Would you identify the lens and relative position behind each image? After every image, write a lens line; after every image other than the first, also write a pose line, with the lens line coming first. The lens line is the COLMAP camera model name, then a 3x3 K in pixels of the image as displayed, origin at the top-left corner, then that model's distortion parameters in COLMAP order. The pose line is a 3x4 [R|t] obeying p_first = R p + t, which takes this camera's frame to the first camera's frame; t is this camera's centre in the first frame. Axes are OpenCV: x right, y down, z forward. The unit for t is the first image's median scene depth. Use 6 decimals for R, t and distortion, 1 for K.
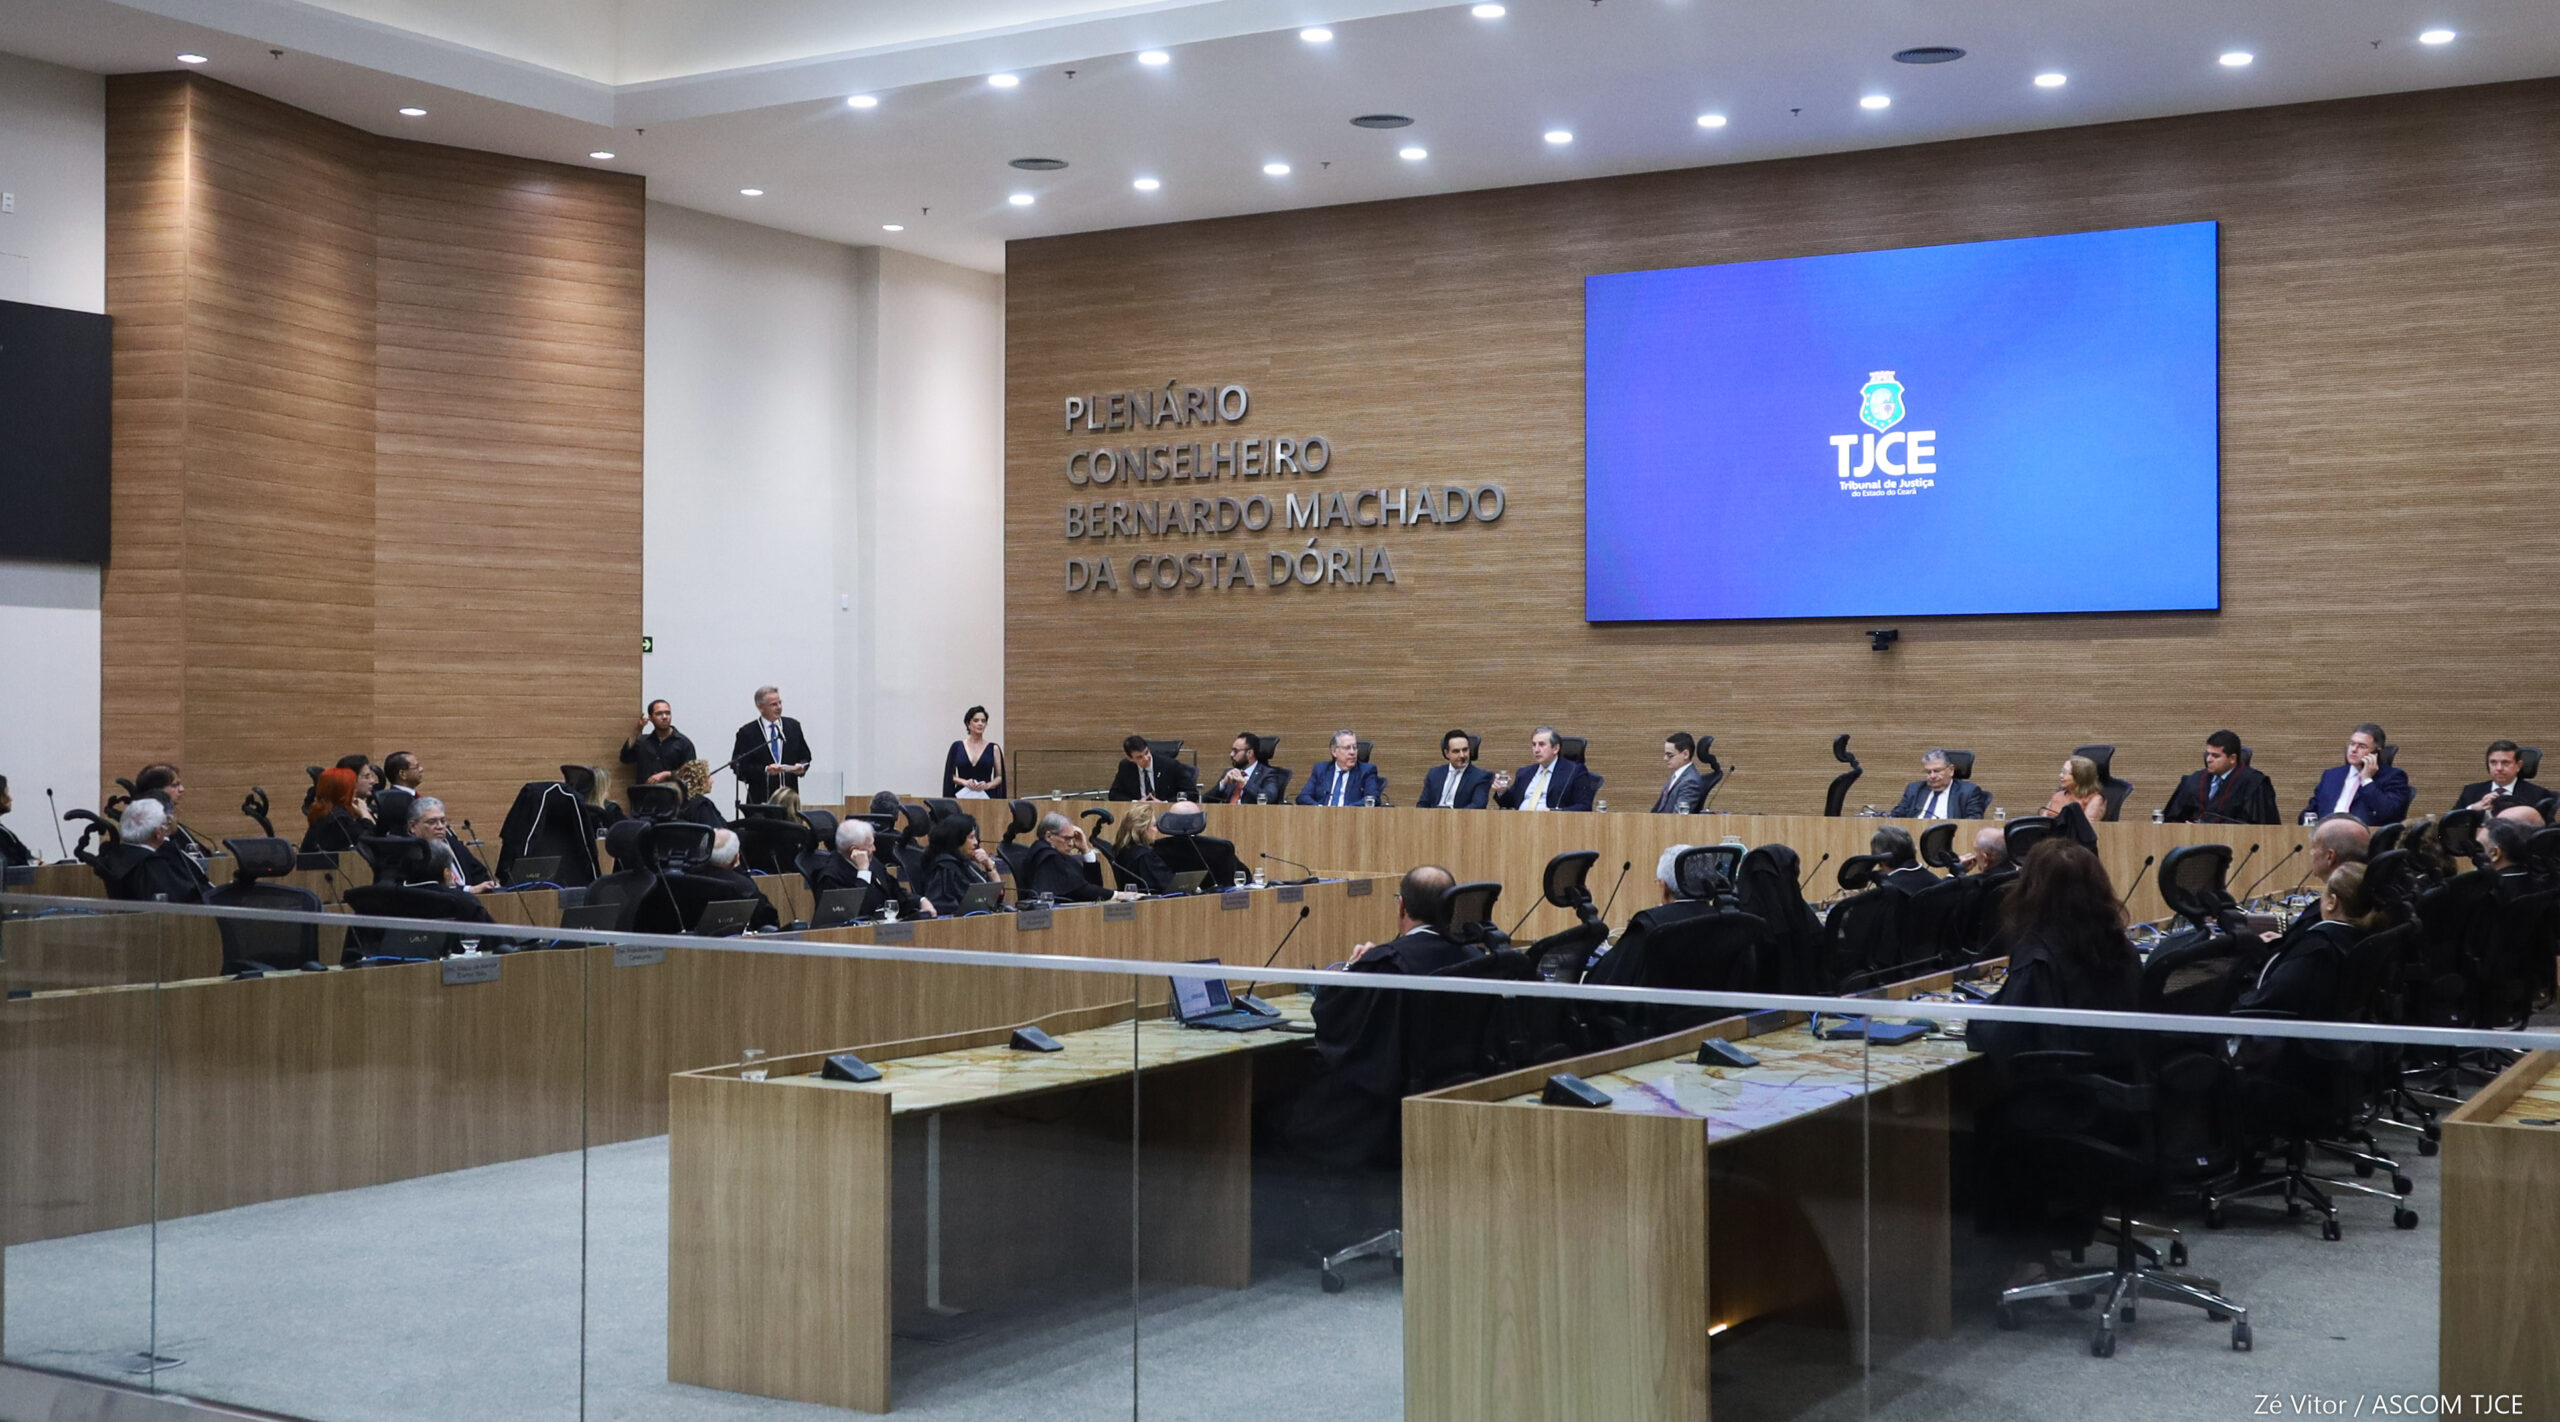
lens RADIAL K [[2939.5, 0, 1289.0], [0, 2939.5, 674.2], [0, 0, 1]] dist [0.009158, 0.000000]
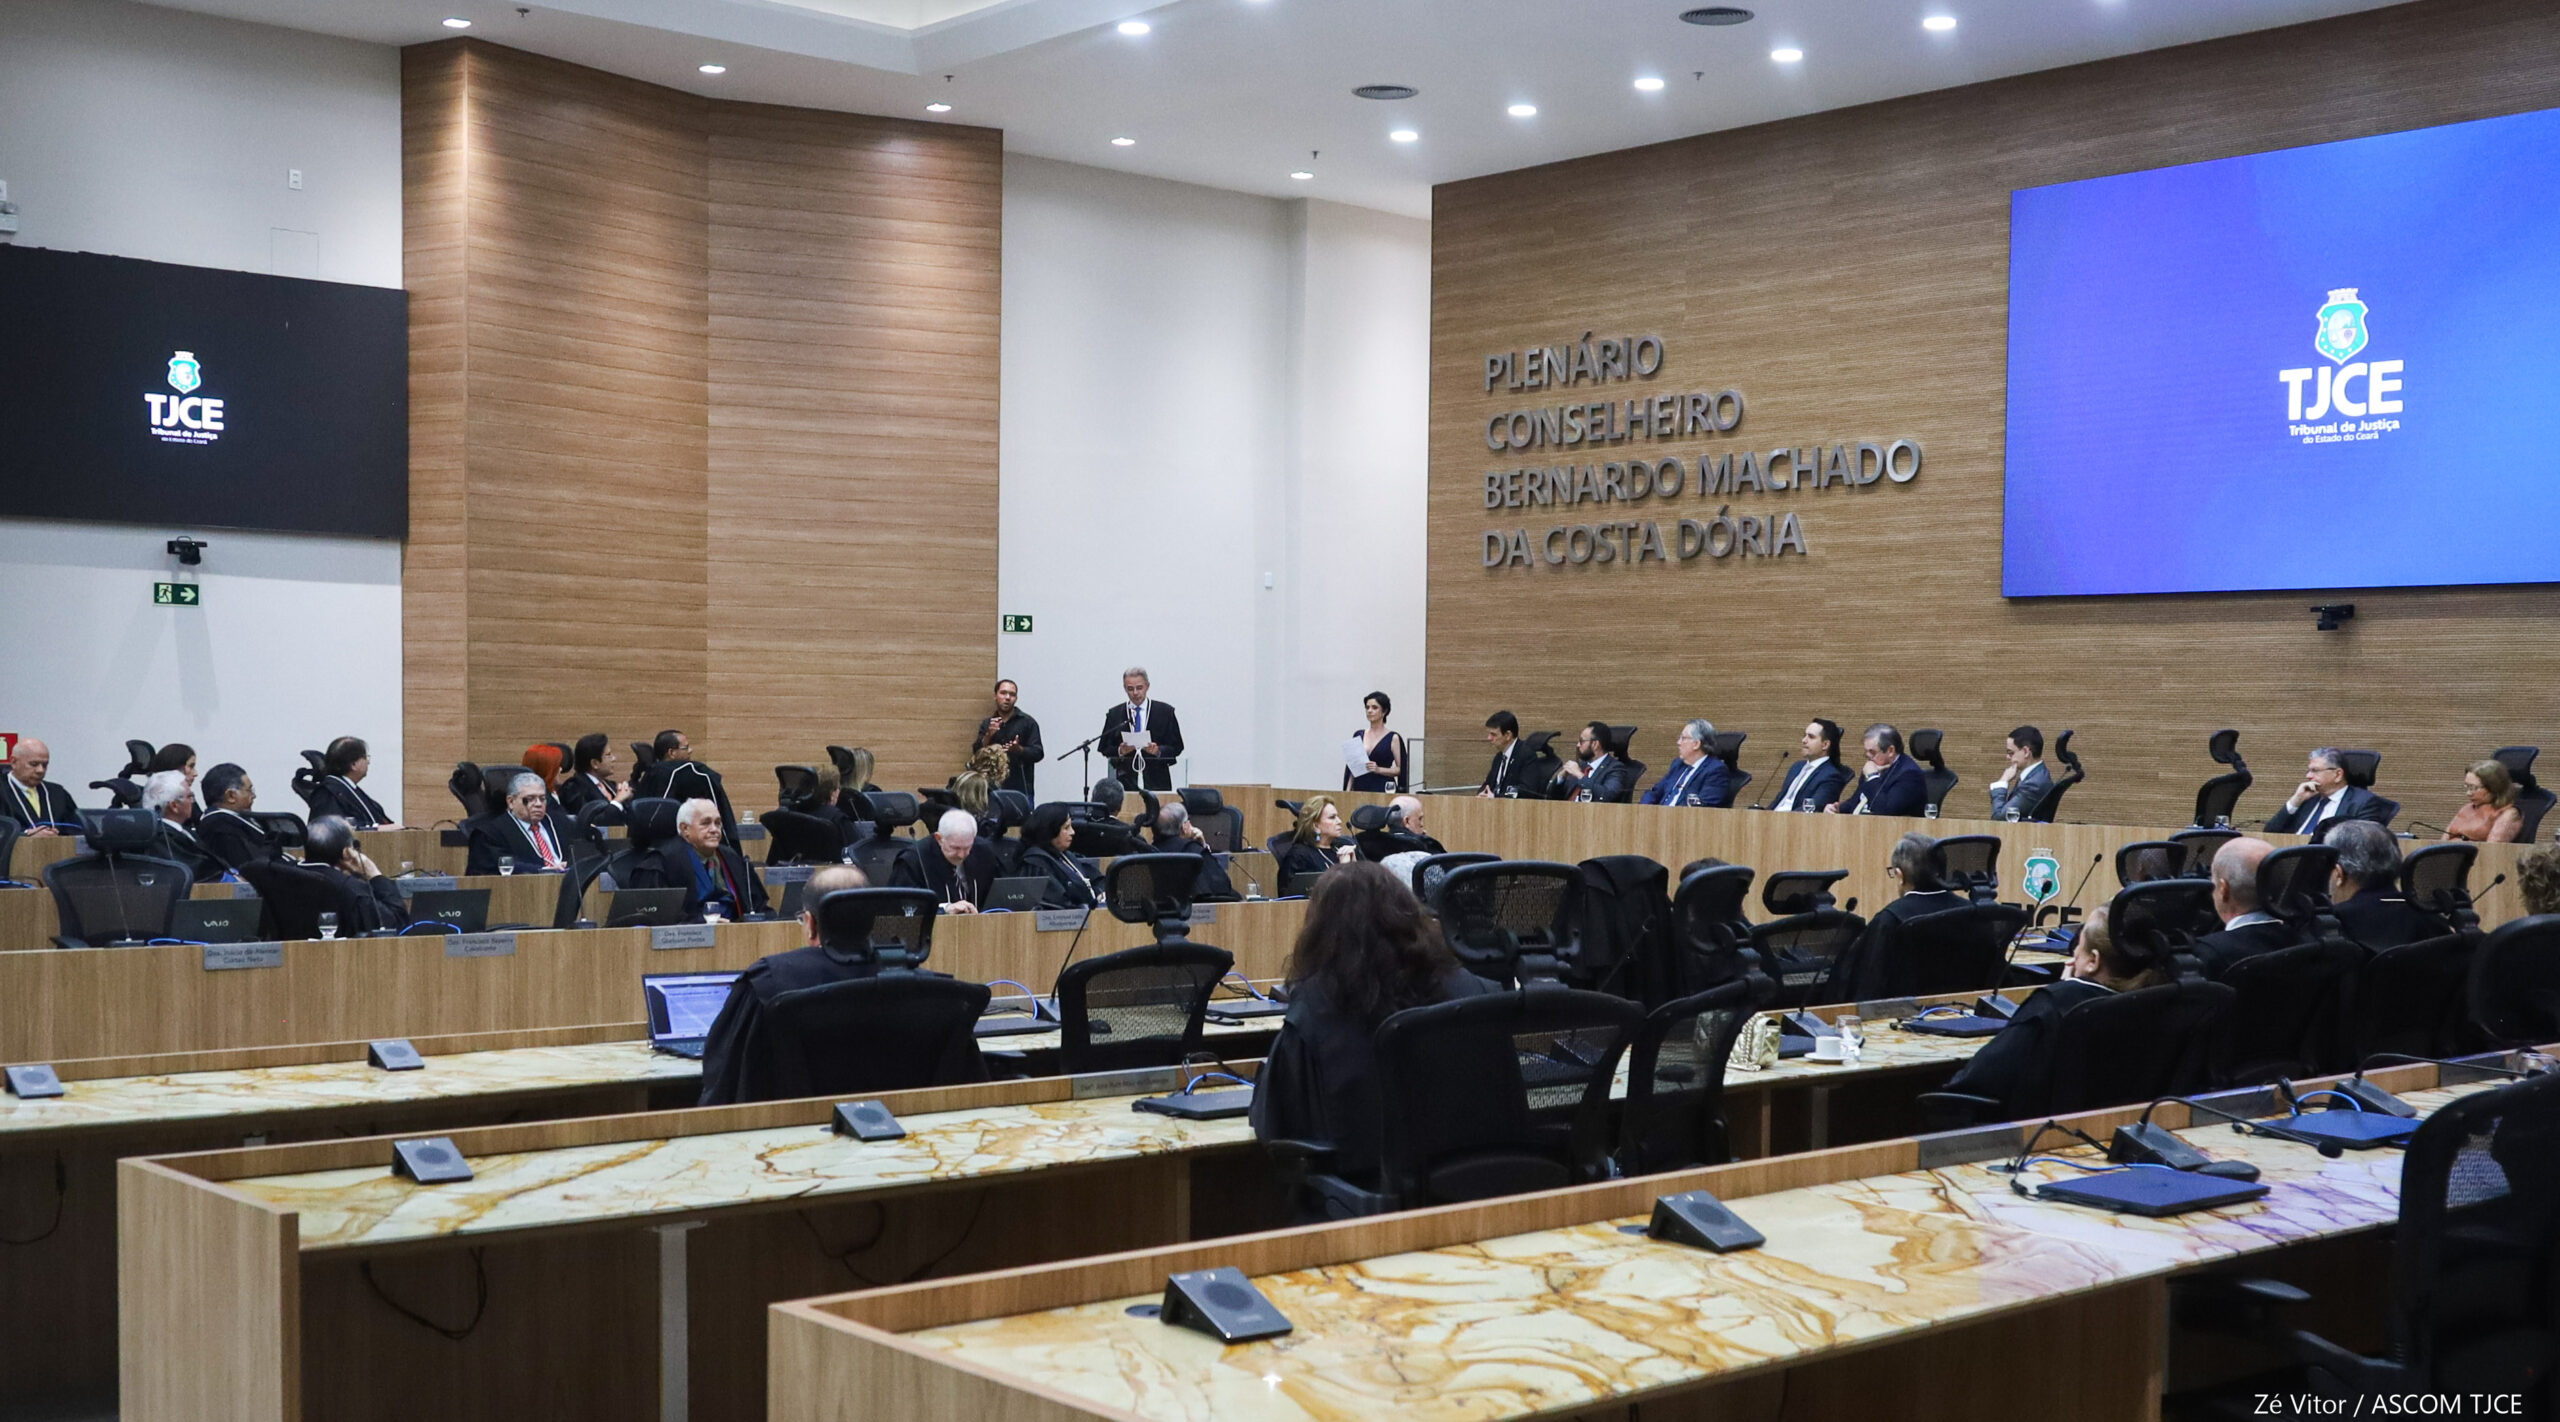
lens RADIAL K [[2939.5, 0, 1338.3], [0, 2939.5, 826.9], [0, 0, 1]] dist [0.009158, 0.000000]
pose [[0.951053, 0.022053, -0.308239, 0.190582], [-0.005588, 0.998515, 0.054198, 0.003876], [0.308976, -0.049823, 0.949764, 0.124874]]
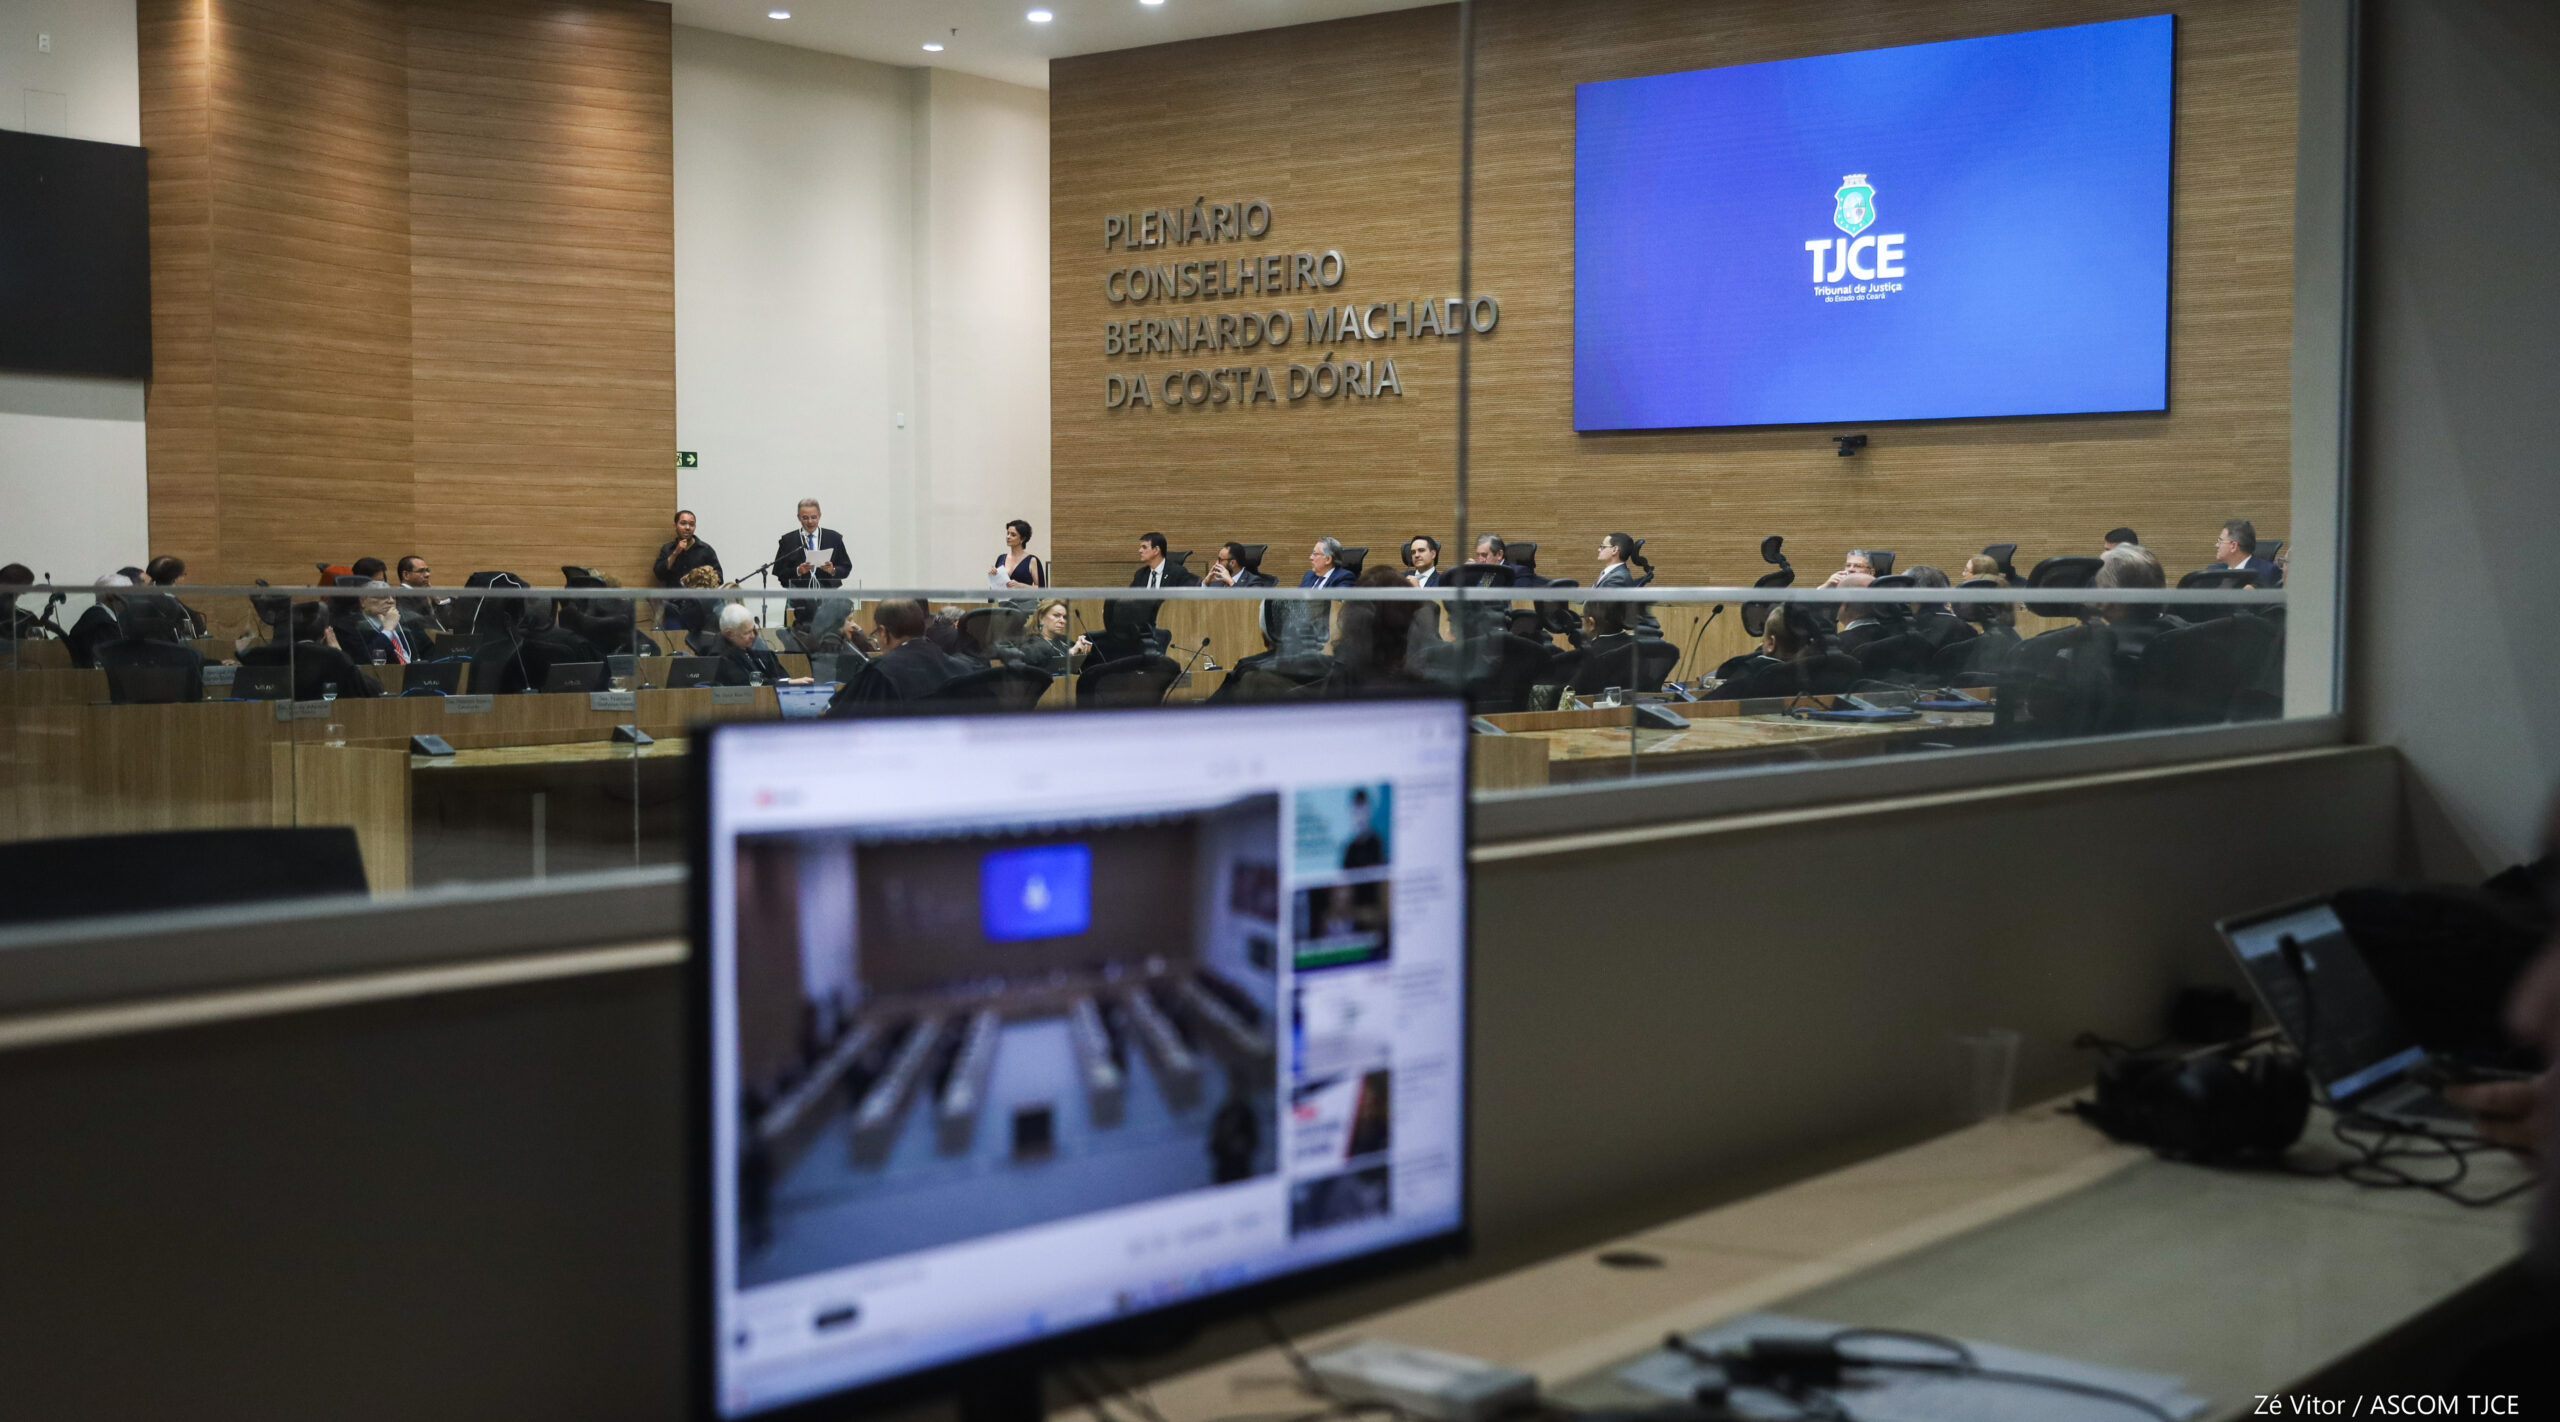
lens RADIAL K [[3226.6, 0, 1286.9], [0, 3226.6, 769.2], [0, 0, 1]] dist [0.040681, 0.000000]
pose [[0.990704, 0.008332, -0.135780, 0.160514], [0.001677, 0.997299, 0.073434, 0.017068], [0.136025, -0.072979, 0.988014, -0.124306]]
